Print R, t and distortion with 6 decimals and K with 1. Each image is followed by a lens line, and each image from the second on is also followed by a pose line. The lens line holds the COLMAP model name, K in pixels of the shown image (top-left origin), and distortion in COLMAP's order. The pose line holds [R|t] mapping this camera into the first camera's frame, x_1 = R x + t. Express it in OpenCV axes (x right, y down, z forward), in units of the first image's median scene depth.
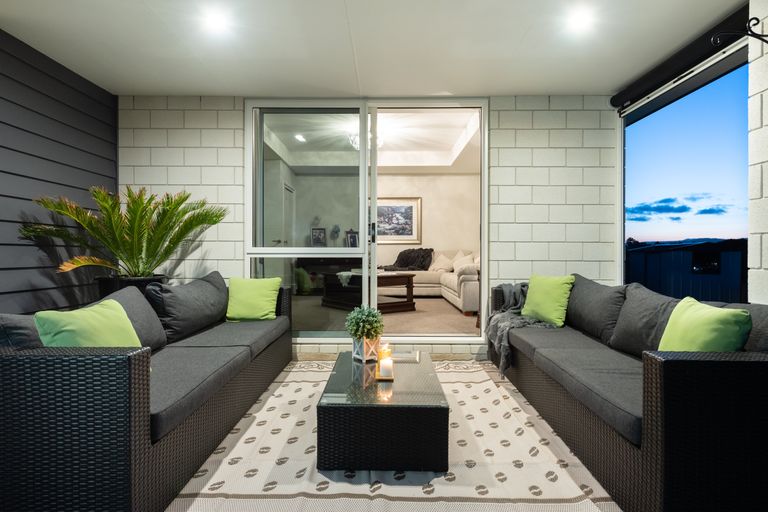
lens RADIAL K [[415.3, 0, 380.4], [0, 415.3, 258.7], [0, 0, 1]] dist [0.000359, -0.000163]
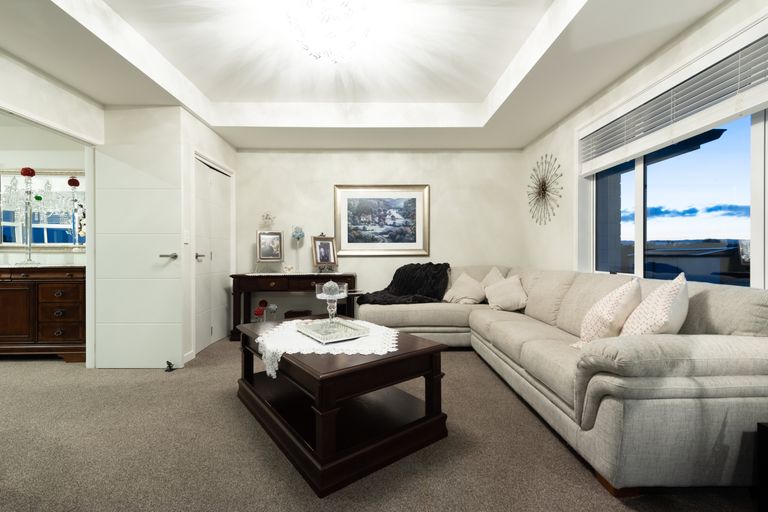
lens RADIAL K [[336.8, 0, 377.5], [0, 336.8, 256.6], [0, 0, 1]] dist [0.010569, -0.001313]
pose [[0.999882, -0.002874, 0.015076, 0.008446], [0.002938, 0.999987, -0.004251, -0.032281], [-0.015064, 0.004294, 0.999877, 0.470435]]
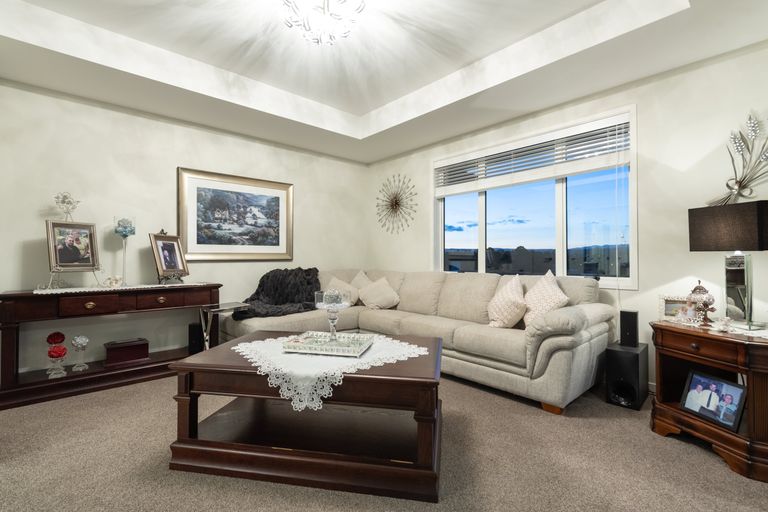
lens RADIAL K [[351.4, 0, 383.8], [0, 351.4, 256.5], [0, 0, 1]] dist [0.004583, -0.000921]
pose [[0.735492, 0.001242, 0.677533, -0.156172], [0.010458, 0.999858, -0.013185, -0.032940], [-0.677453, 0.016783, 0.735374, 0.528713]]
